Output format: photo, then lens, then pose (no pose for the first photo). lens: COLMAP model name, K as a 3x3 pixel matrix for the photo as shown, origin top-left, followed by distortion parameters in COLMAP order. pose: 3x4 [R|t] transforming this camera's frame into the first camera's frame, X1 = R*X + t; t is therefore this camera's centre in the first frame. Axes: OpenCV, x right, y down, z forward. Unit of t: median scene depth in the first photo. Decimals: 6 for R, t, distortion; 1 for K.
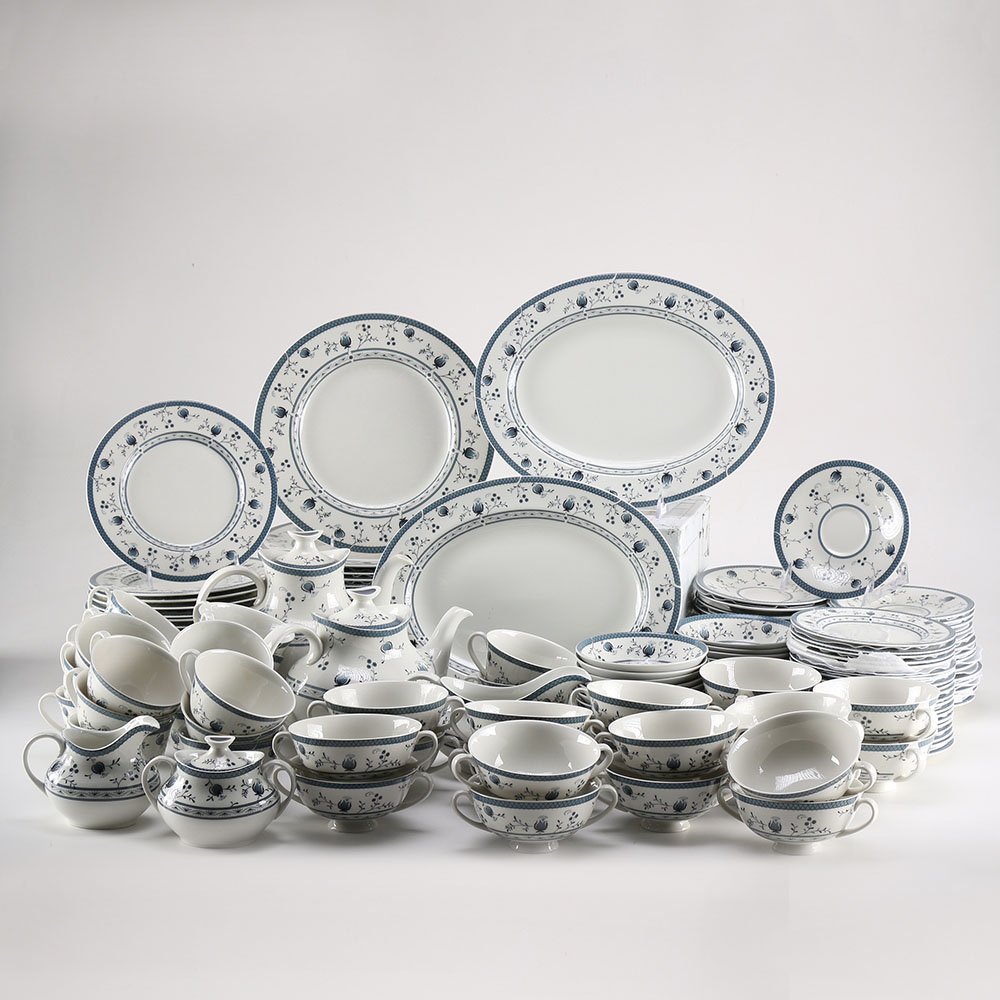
lens RADIAL K [[3184.2, 0, 500.0], [0, 3184.2, 500.0], [0, 0, 1]] dist [0.187319, 2.545331]
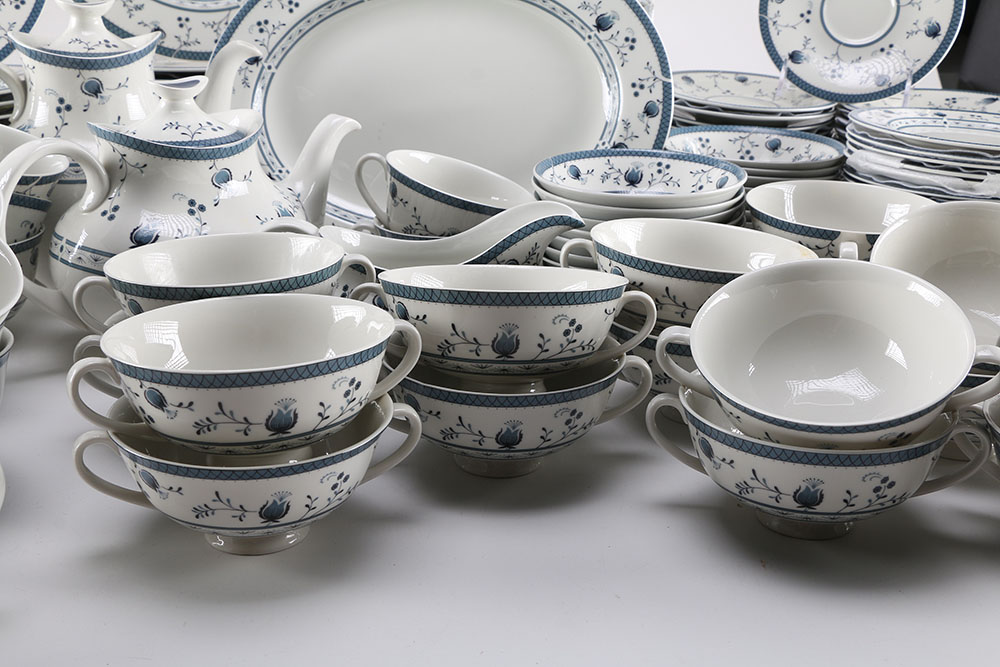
lens RADIAL K [[1358.9, 0, 500.0], [0, 1358.9, 333.5], [0, 0, 1]] dist [-0.020113, 0.306816]
pose [[0.989563, -0.040628, 0.138258, -0.020442], [0.021590, 0.990403, 0.136510, 0.040854], [-0.142478, -0.132100, 0.980943, 0.732896]]
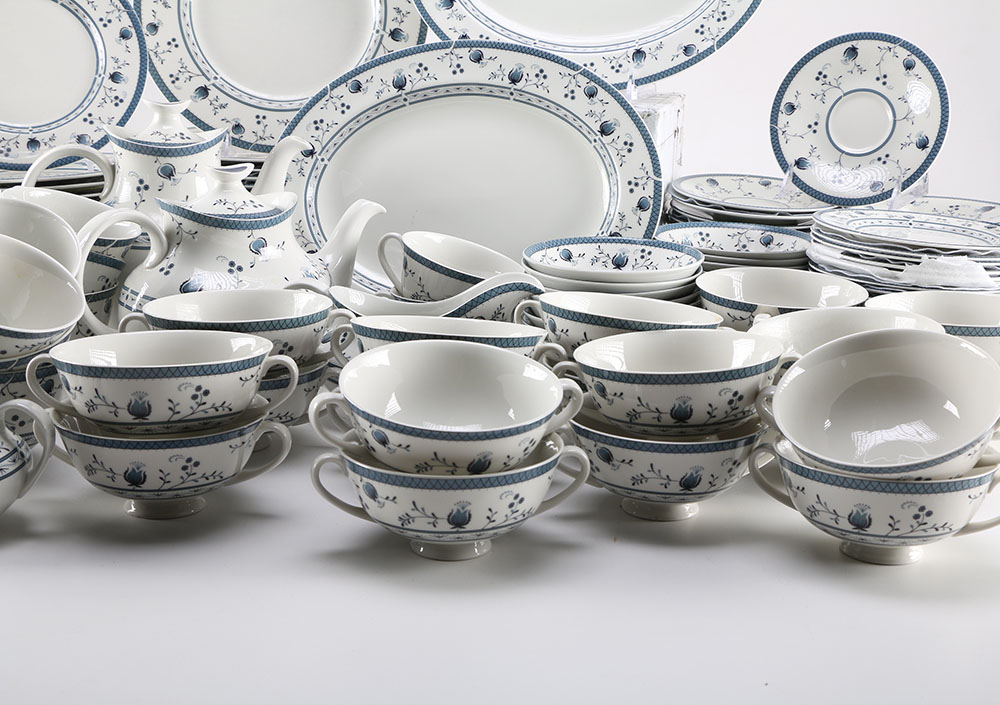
lens RADIAL K [[1635.8, 0, 526.4], [0, 1635.8, 350.5], [0, 0, 1]] dist [0.069213, 0.002503]
pose [[0.999582, 0.010442, 0.026963, 0.014584], [-0.011727, 0.998782, 0.047934, 0.050569], [-0.026430, -0.048230, 0.998487, 0.619767]]
